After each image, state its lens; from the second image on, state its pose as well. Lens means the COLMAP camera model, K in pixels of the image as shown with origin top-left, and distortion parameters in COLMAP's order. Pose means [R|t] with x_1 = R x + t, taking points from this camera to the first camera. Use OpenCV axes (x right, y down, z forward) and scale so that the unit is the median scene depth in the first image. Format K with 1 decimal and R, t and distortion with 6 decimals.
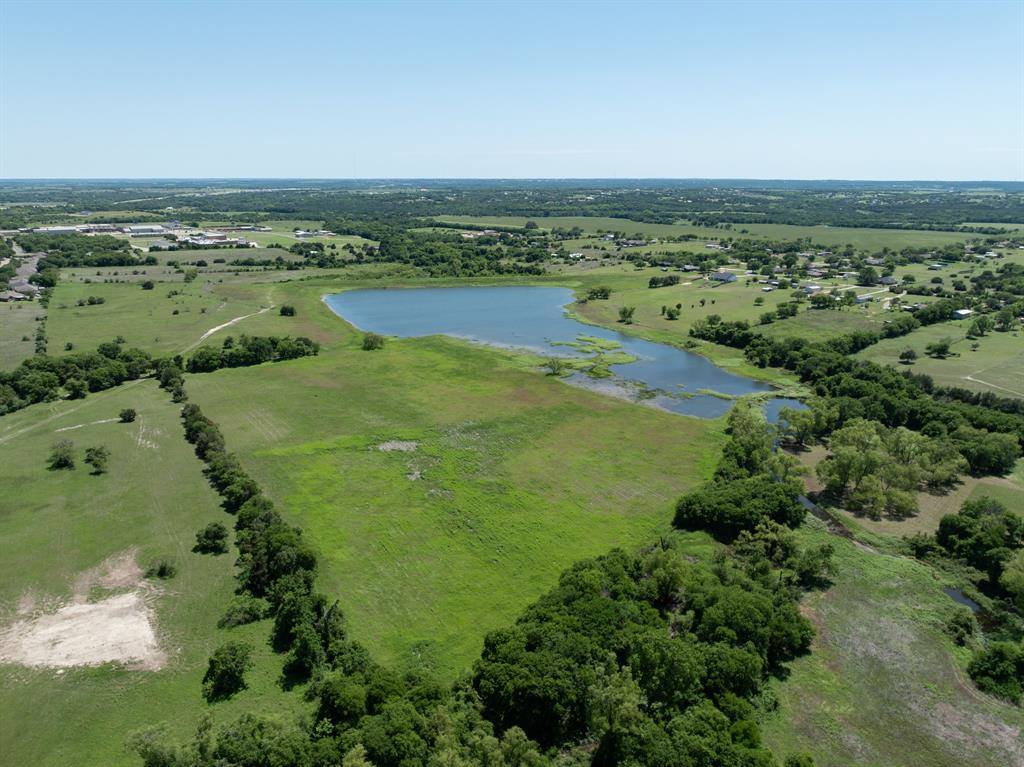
lens RADIAL K [[716.8, 0, 515.7], [0, 716.8, 389.1], [0, 0, 1]] dist [-0.029861, 0.014998]
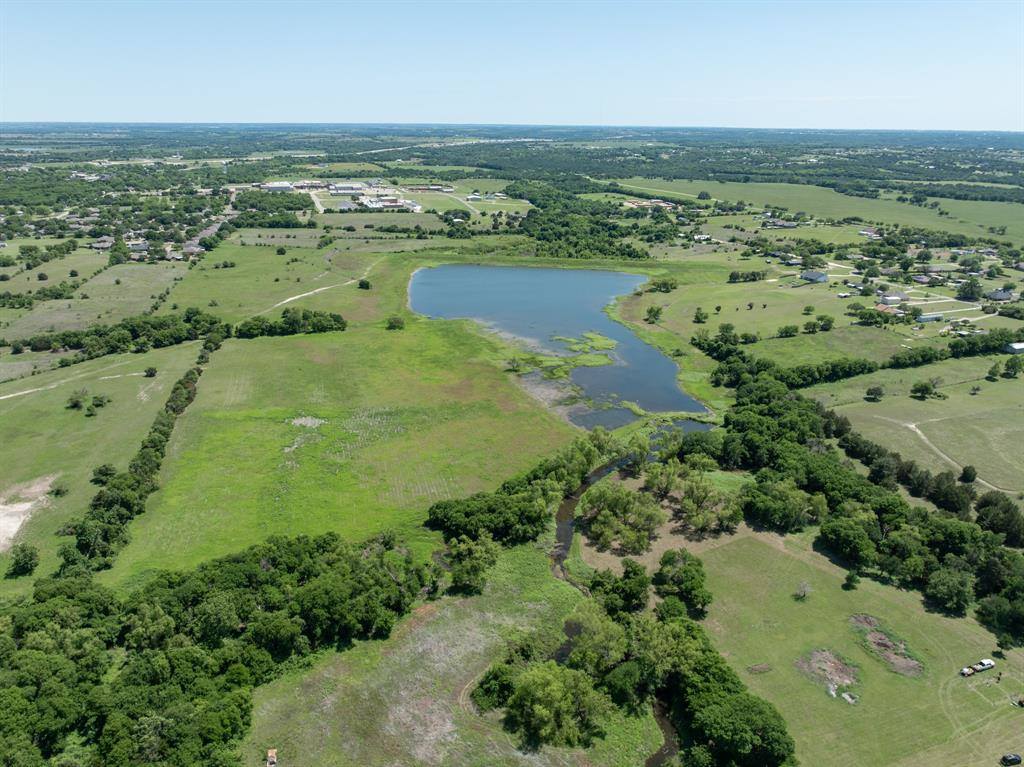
lens RADIAL K [[716.8, 0, 515.7], [0, 716.8, 389.1], [0, 0, 1]] dist [-0.029861, 0.014998]
pose [[0.945148, 0.119971, -0.303813, 0.342987], [-0.099375, 0.991630, 0.082429, -0.072532], [0.311159, -0.047716, 0.949159, -0.045654]]
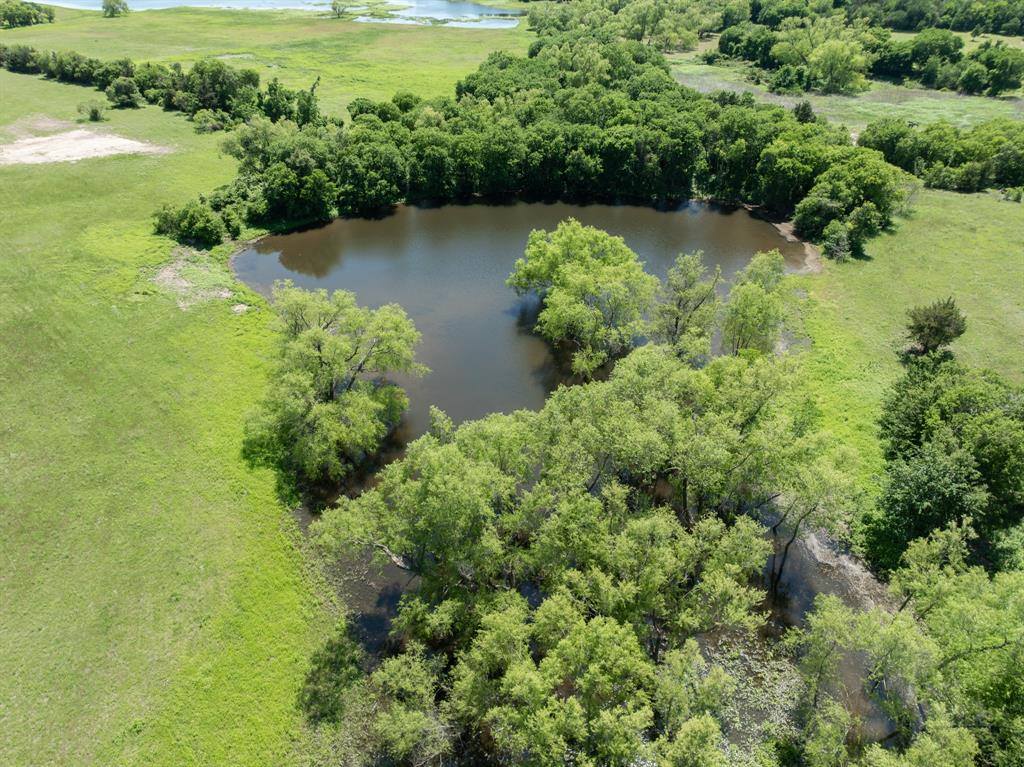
lens RADIAL K [[716.8, 0, 515.7], [0, 716.8, 389.1], [0, 0, 1]] dist [-0.029861, 0.014998]
pose [[0.907907, -0.239824, 0.343787, -0.158770], [0.123895, 0.937047, 0.326485, 0.145304], [-0.400444, -0.253825, 0.880465, -0.075606]]
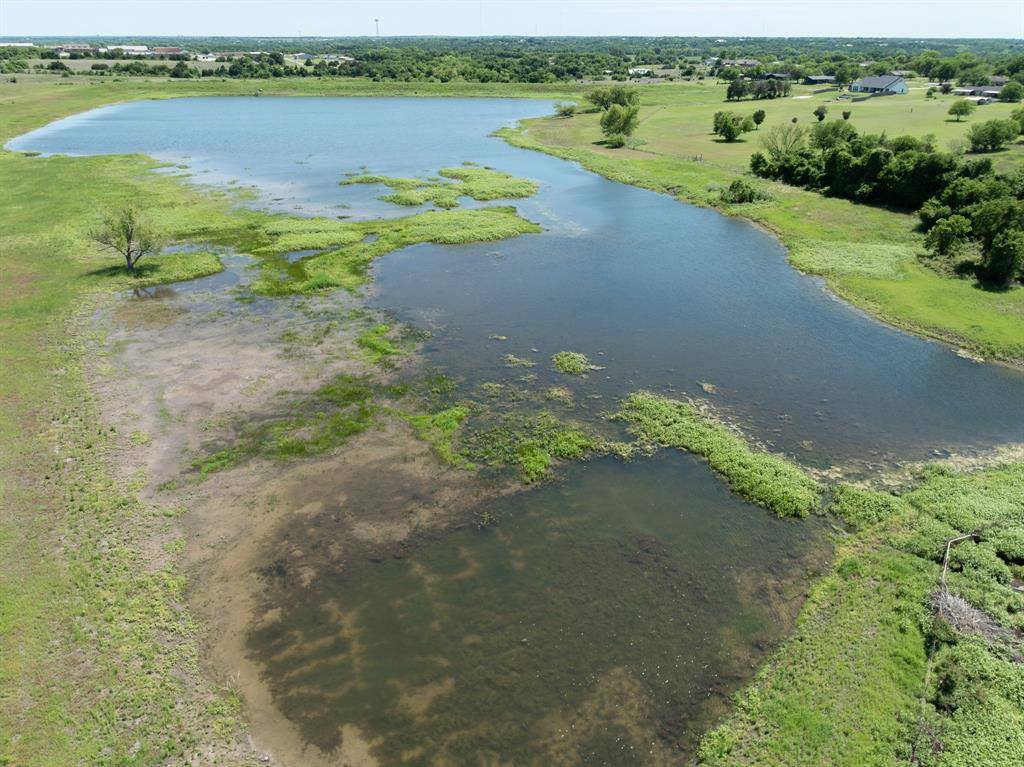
lens RADIAL K [[716.8, 0, 515.7], [0, 716.8, 389.1], [0, 0, 1]] dist [-0.029861, 0.014998]
pose [[0.984201, 0.080230, -0.157835, 0.204177], [-0.052440, 0.983534, 0.172948, -0.026284], [0.169111, -0.161939, 0.972202, 0.659475]]
